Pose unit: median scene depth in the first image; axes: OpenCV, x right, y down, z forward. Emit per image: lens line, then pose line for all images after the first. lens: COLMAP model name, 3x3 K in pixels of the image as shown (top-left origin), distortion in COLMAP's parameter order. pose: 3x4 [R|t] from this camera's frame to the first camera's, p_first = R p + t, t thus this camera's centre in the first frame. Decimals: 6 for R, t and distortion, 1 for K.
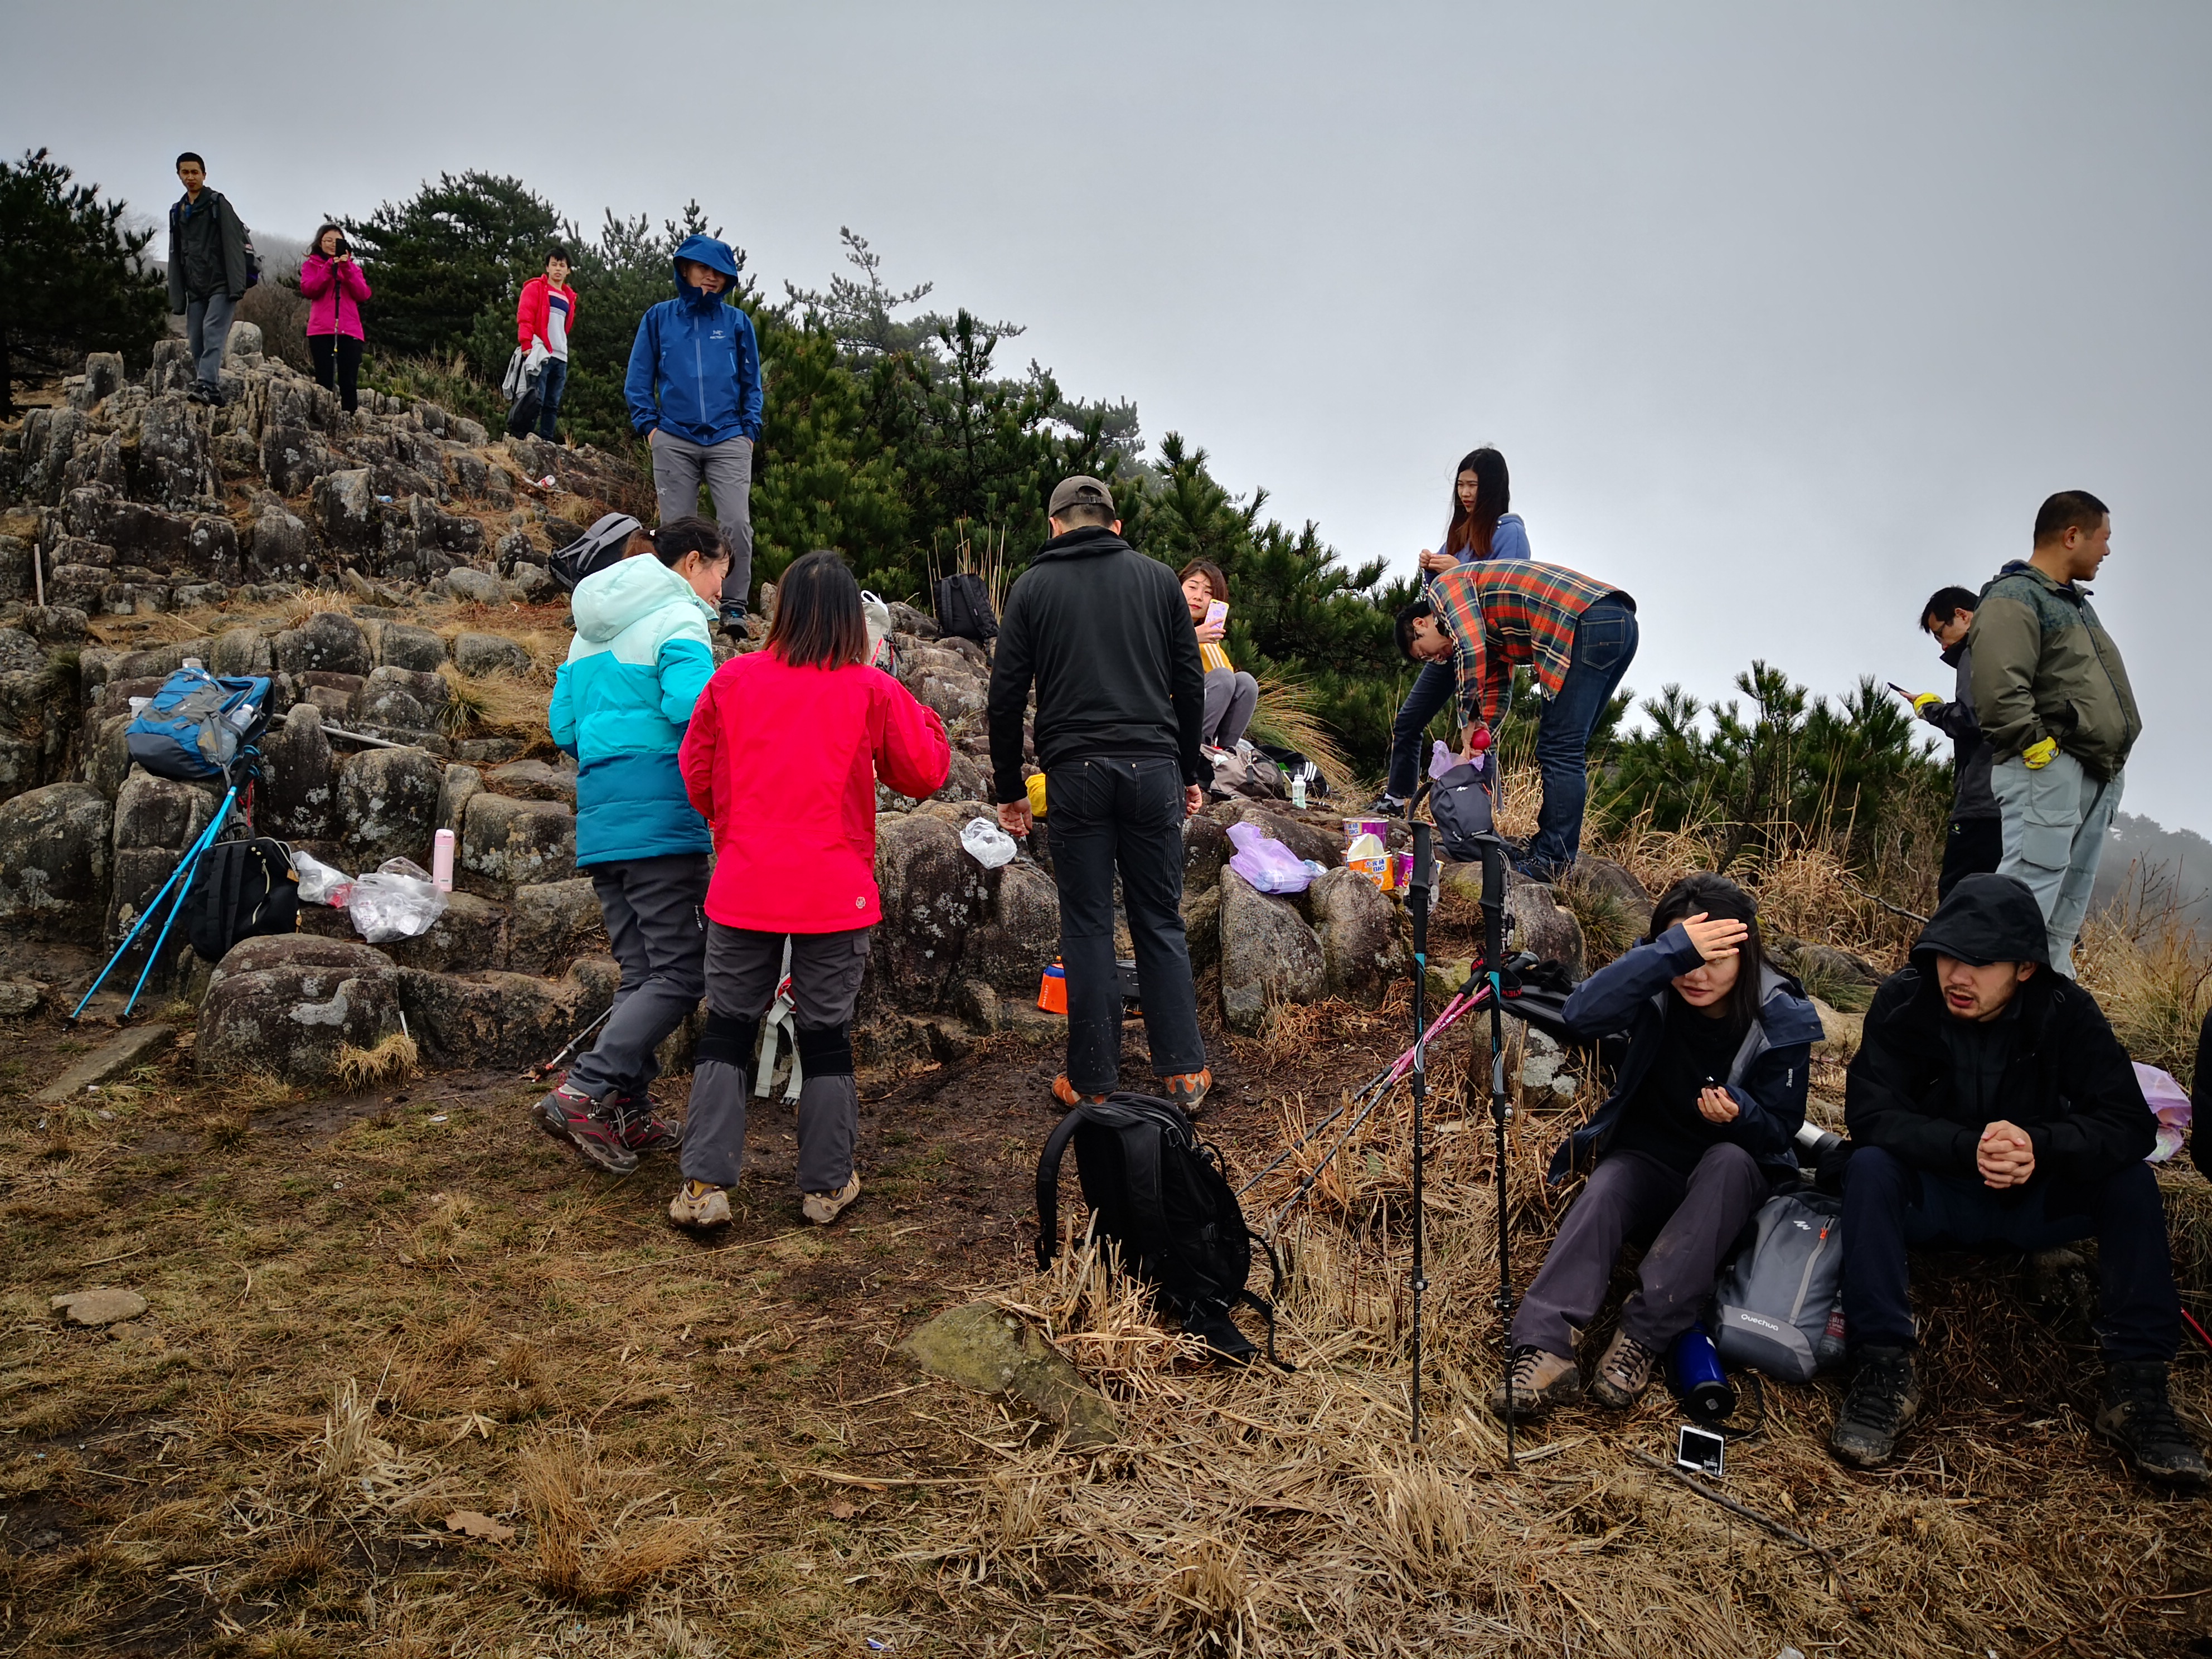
lens RADIAL K [[1923.3, 0, 1168.8], [0, 1923.3, 833.4], [0, 0, 1]] dist [0.016842, -0.024486]
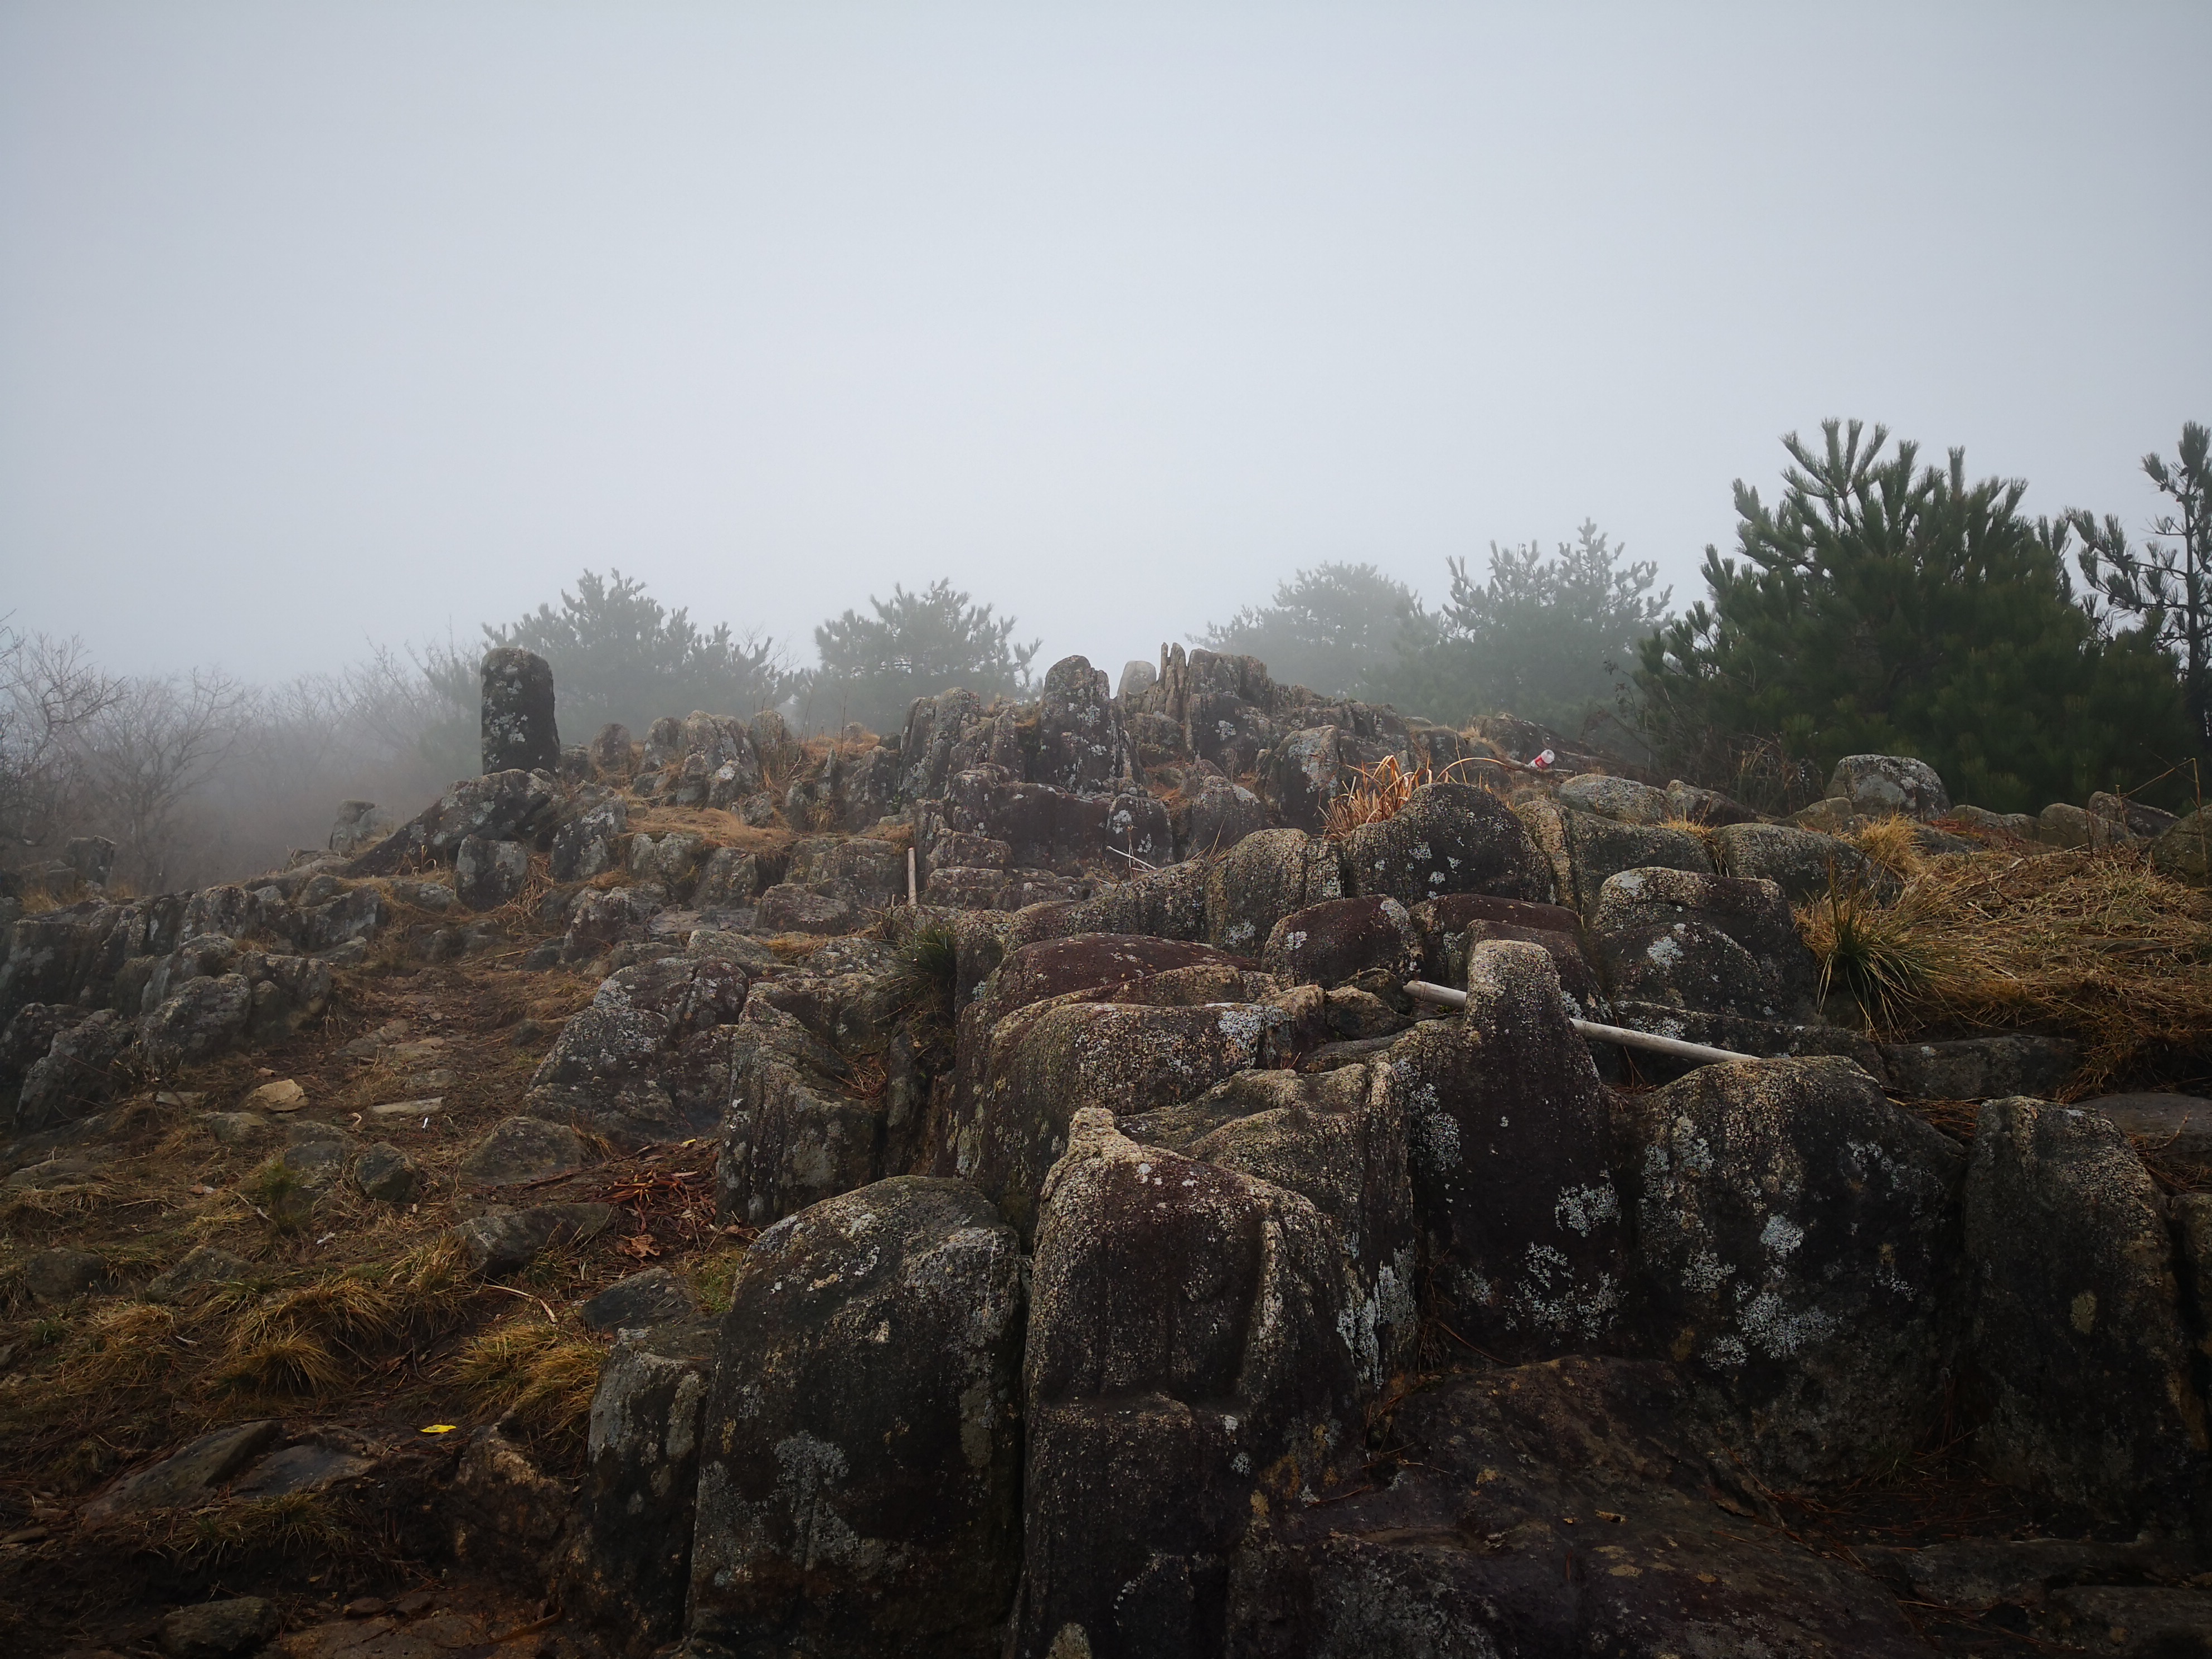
lens RADIAL K [[1759.2, 0, 1106.0], [0, 1759.2, 829.5], [0, 0, 1]] dist [0.069979, -0.154447]
pose [[0.905767, -0.097204, -0.412478, -0.388482], [-0.001341, 0.972676, -0.232164, -0.012423], [0.423775, 0.210839, 0.880887, 0.699207]]
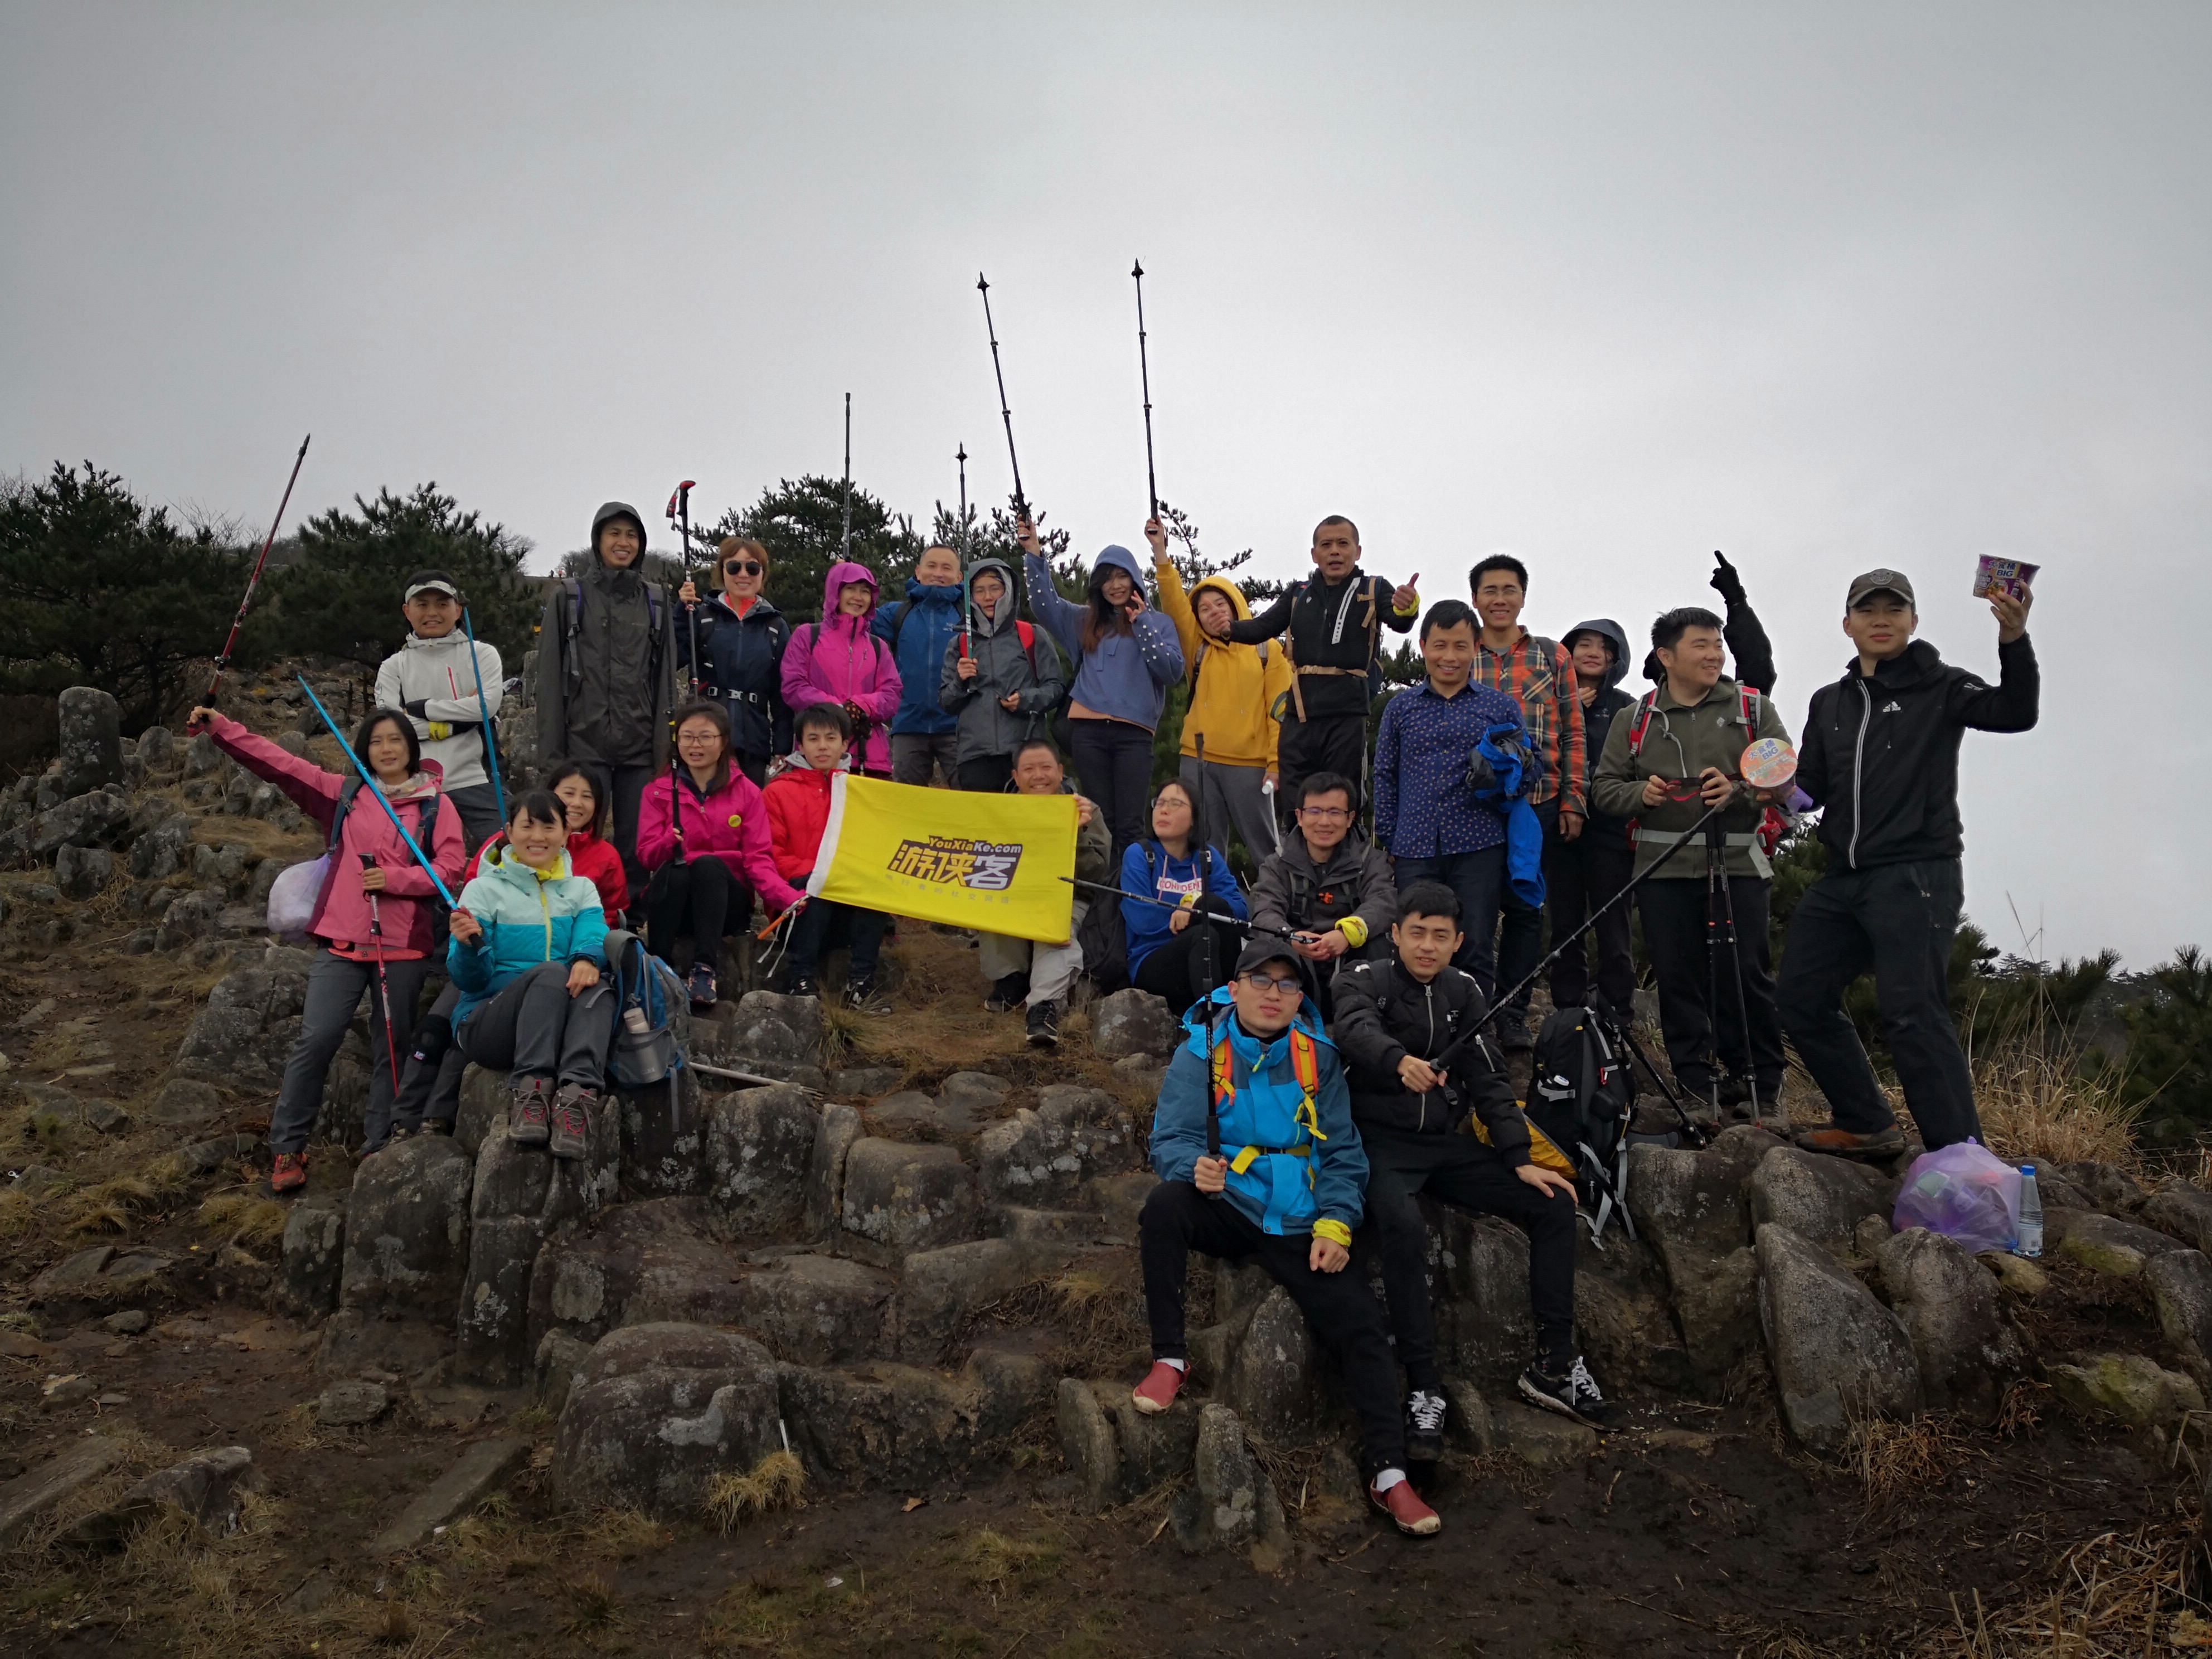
lens RADIAL K [[1877.1, 0, 1106.0], [0, 1877.1, 829.5], [0, 0, 1]] dist [0.084592, -0.154543]
pose [[0.983103, -0.040877, -0.178429, -0.088222], [0.017440, 0.991230, -0.130994, -0.046393], [0.182218, 0.125669, 0.975194, 0.163767]]
